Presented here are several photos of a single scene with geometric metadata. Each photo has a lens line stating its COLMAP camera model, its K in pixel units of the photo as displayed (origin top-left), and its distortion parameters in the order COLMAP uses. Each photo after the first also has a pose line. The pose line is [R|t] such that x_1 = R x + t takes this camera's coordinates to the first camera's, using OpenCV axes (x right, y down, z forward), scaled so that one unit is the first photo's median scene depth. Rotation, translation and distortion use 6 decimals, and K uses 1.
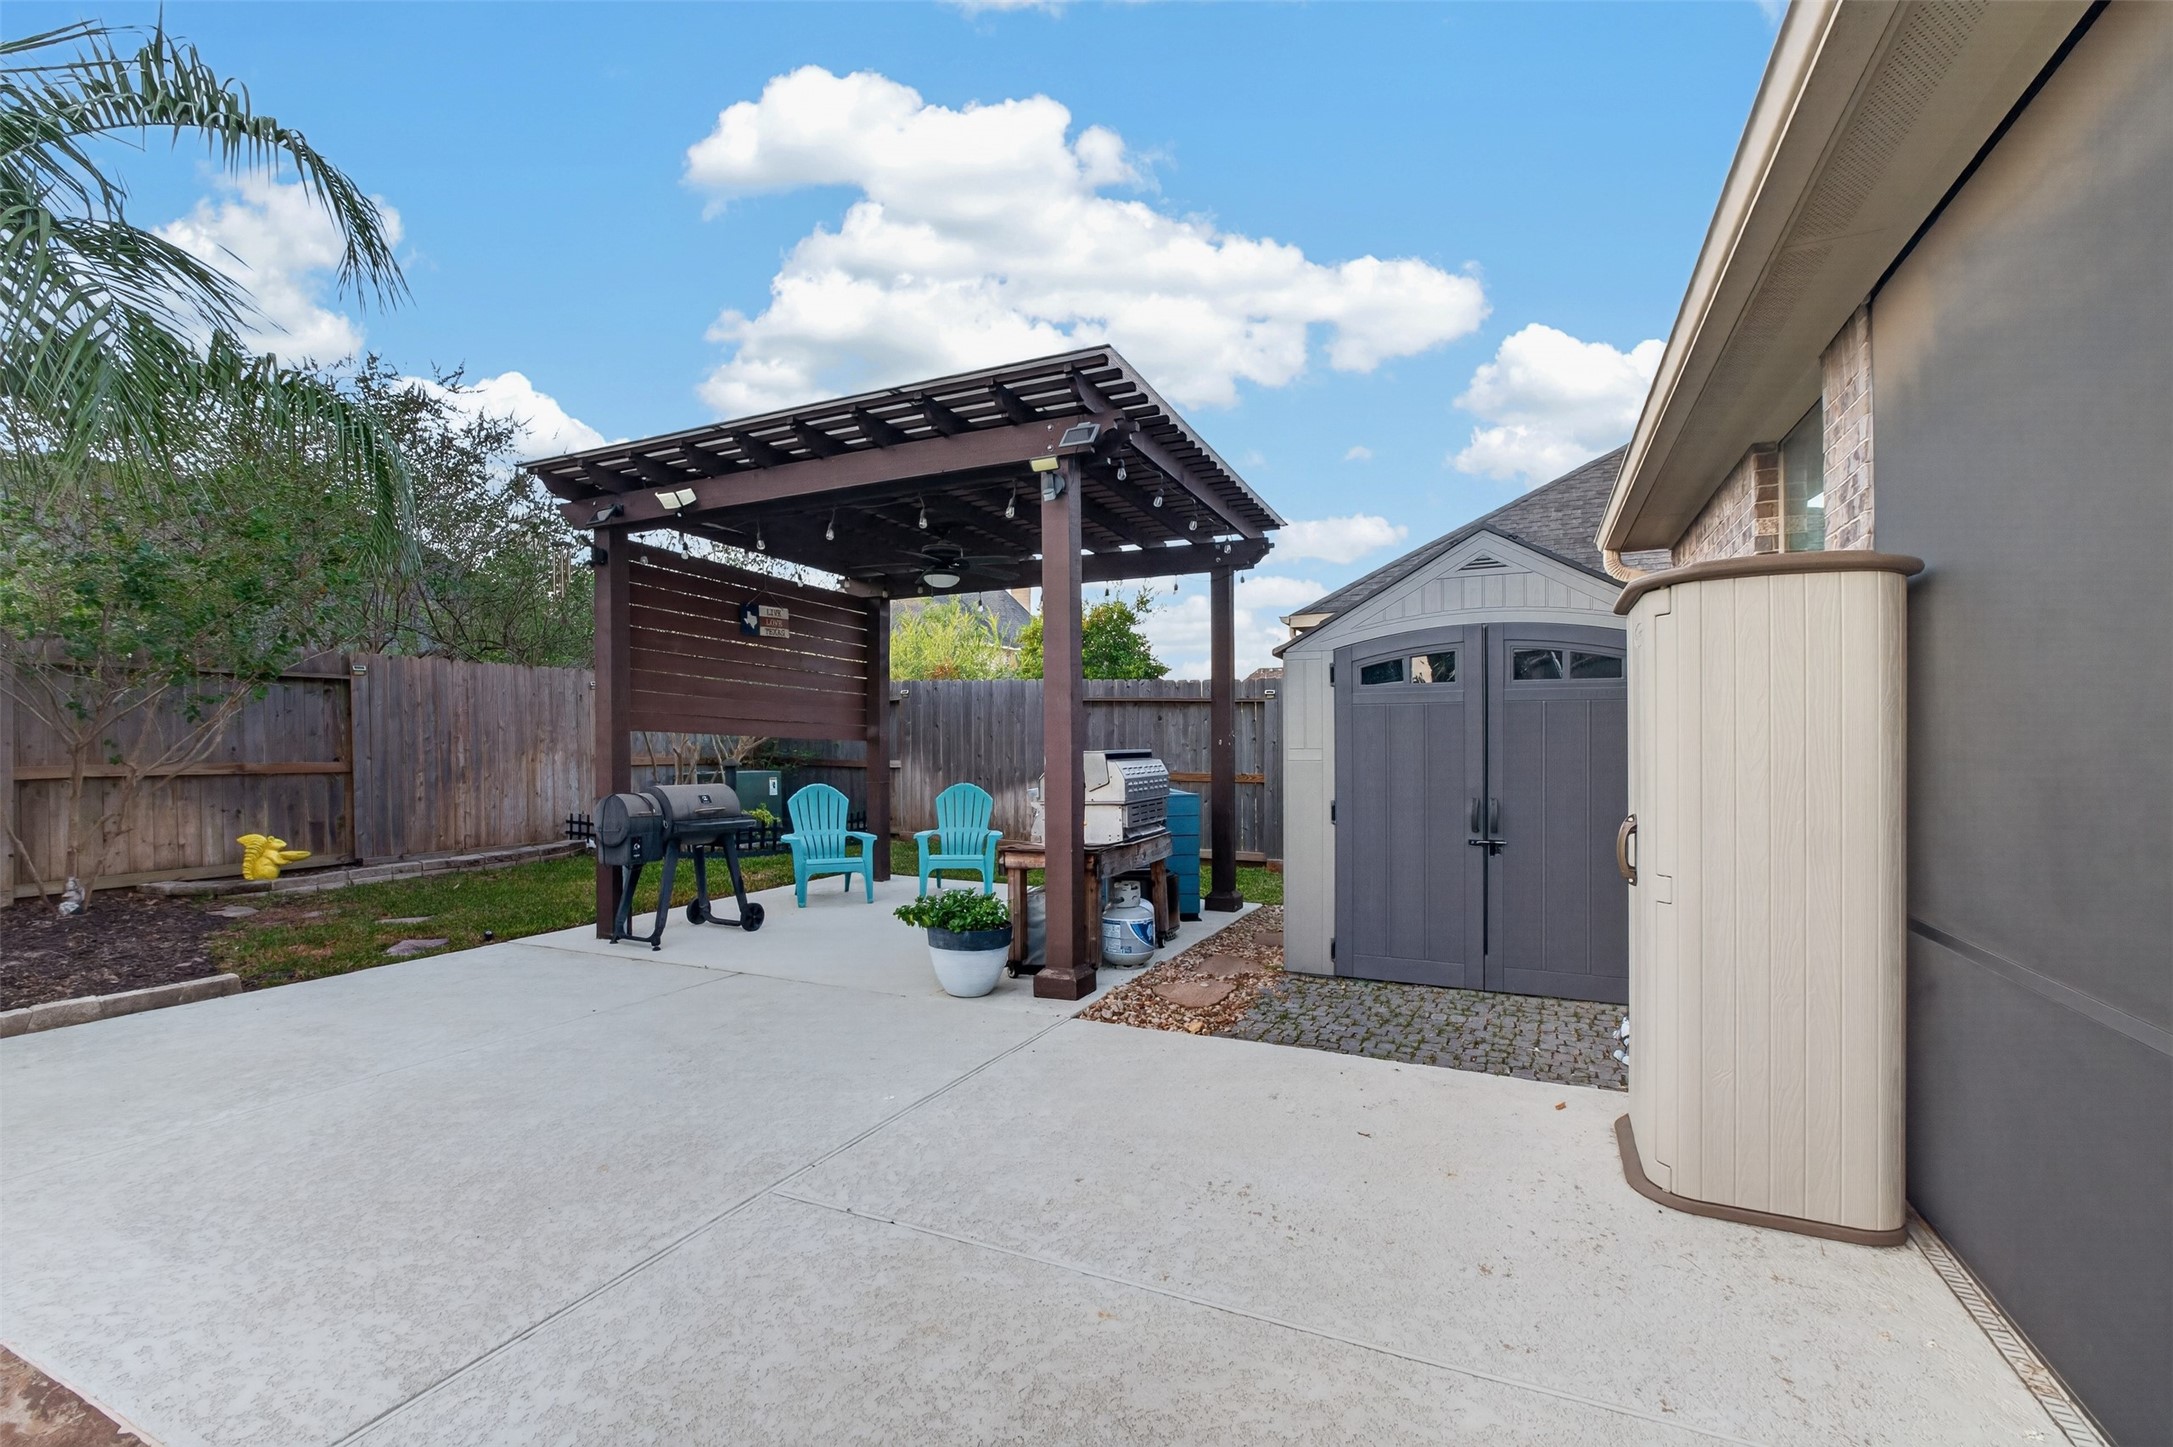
lens RADIAL K [[956.0, 0, 1086.9], [0, 956.0, 733.4], [0, 0, 1]] dist [-0.001467, -0.000991]
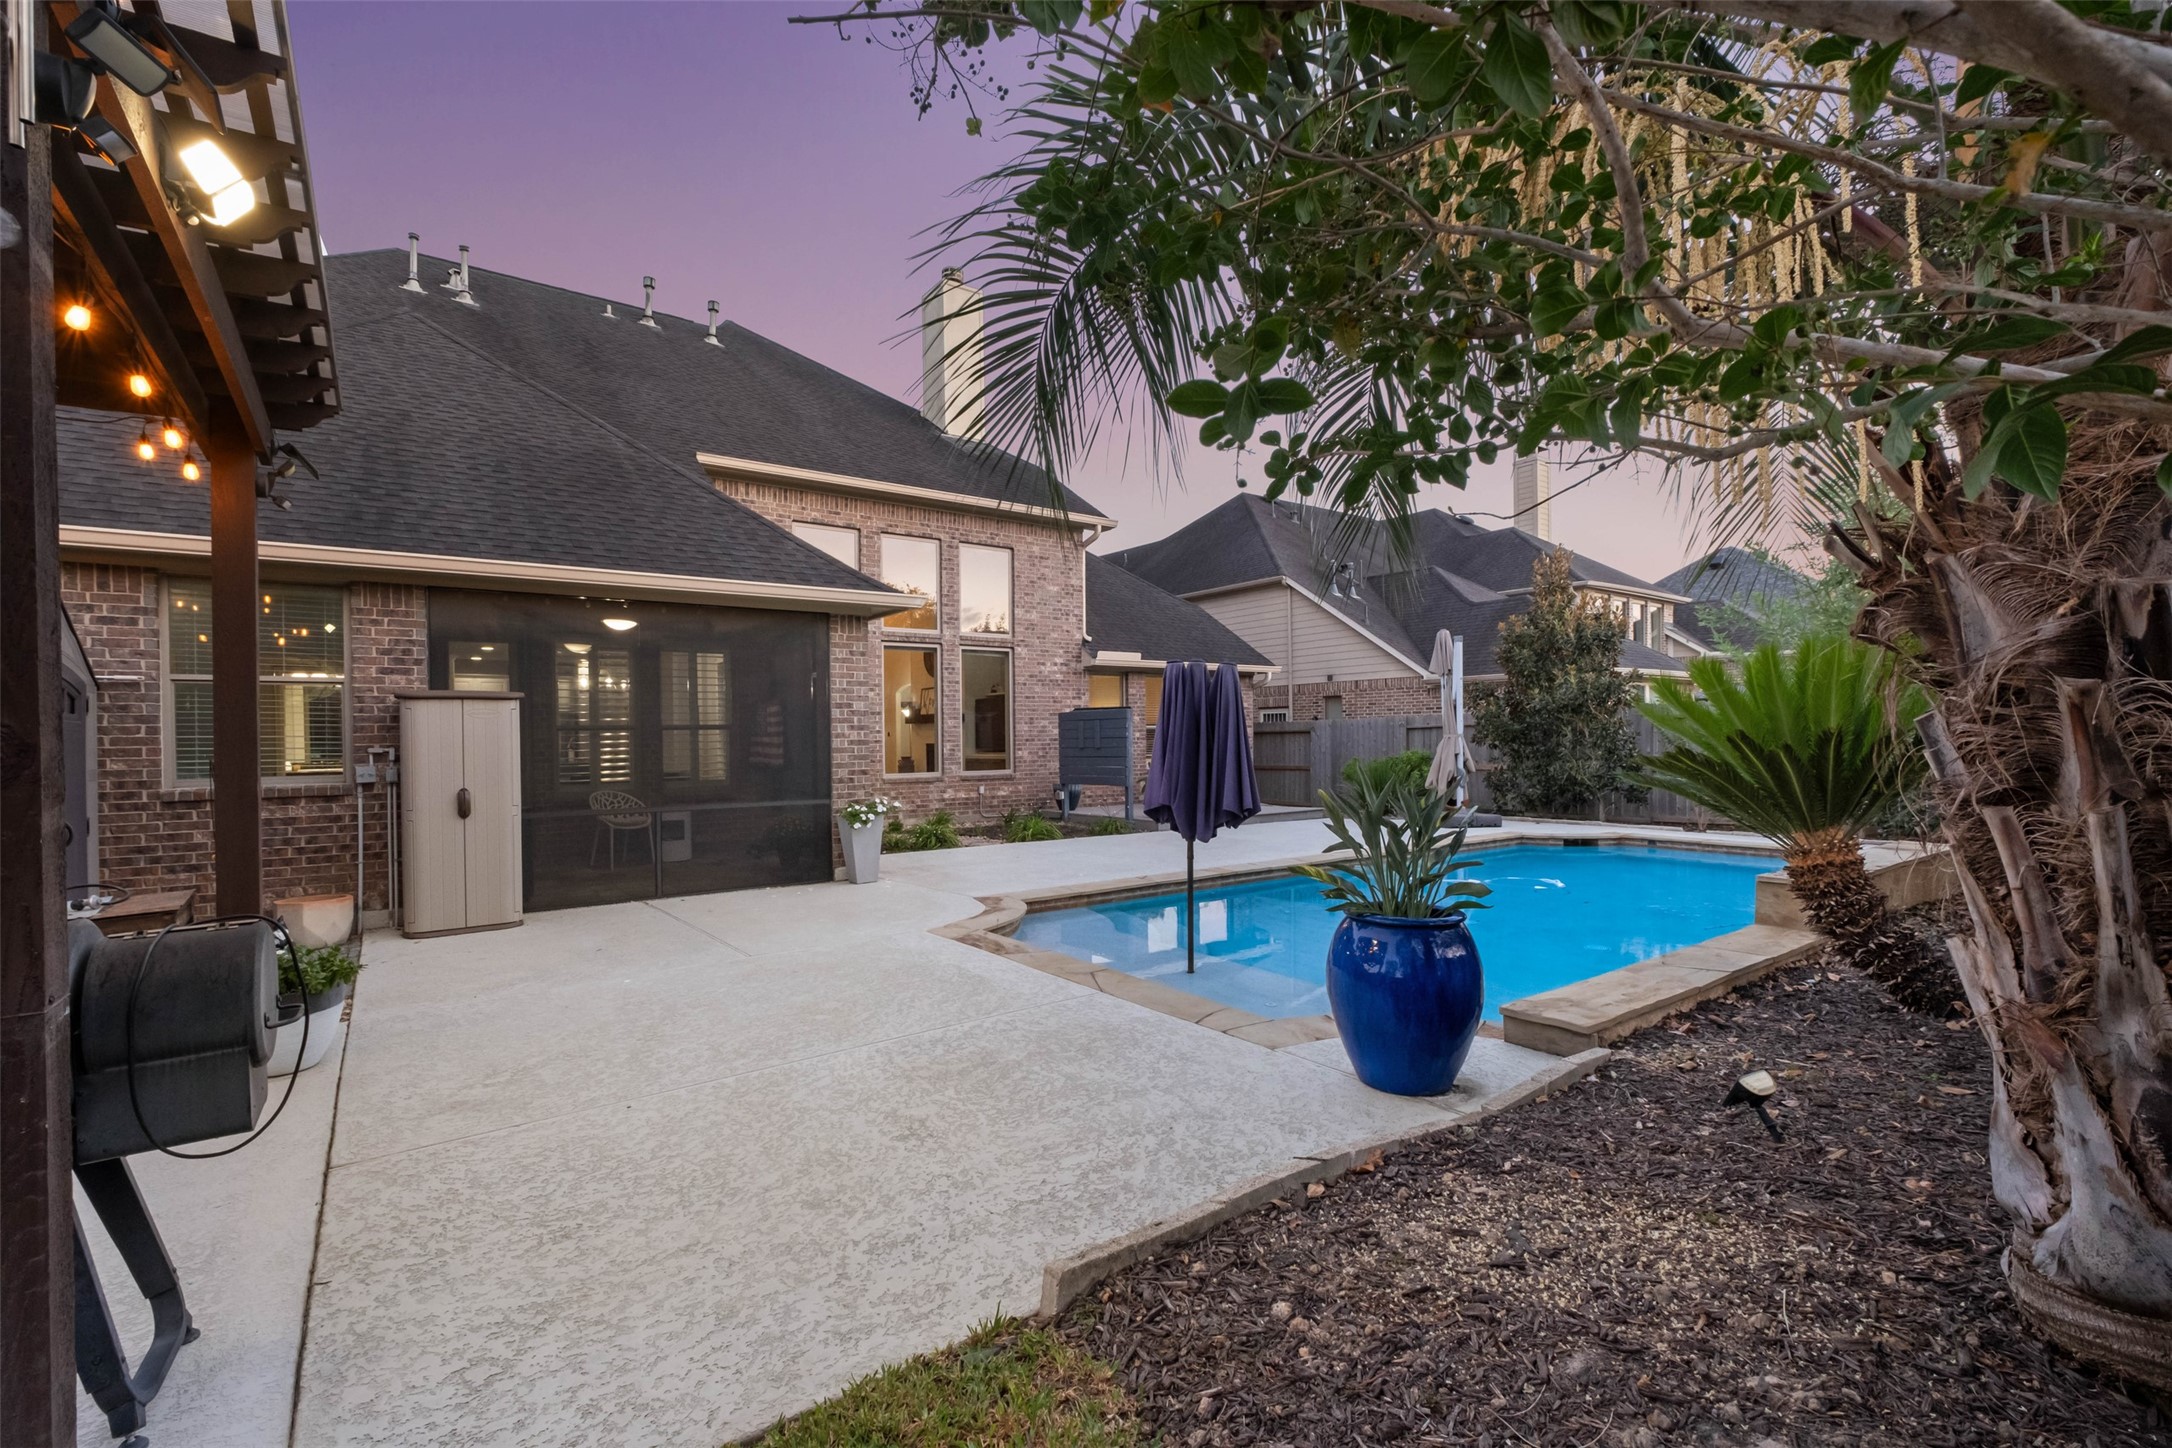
lens RADIAL K [[955.6, 0, 1081.3], [0, 955.6, 733.1], [0, 0, 1]] dist [-0.001467, -0.000991]
pose [[-0.876273, 0.008202, 0.481746, -1.698500], [0.007075, 0.999966, -0.004156, -0.014549], [-0.481764, -0.000233, -0.876301, 2.102197]]
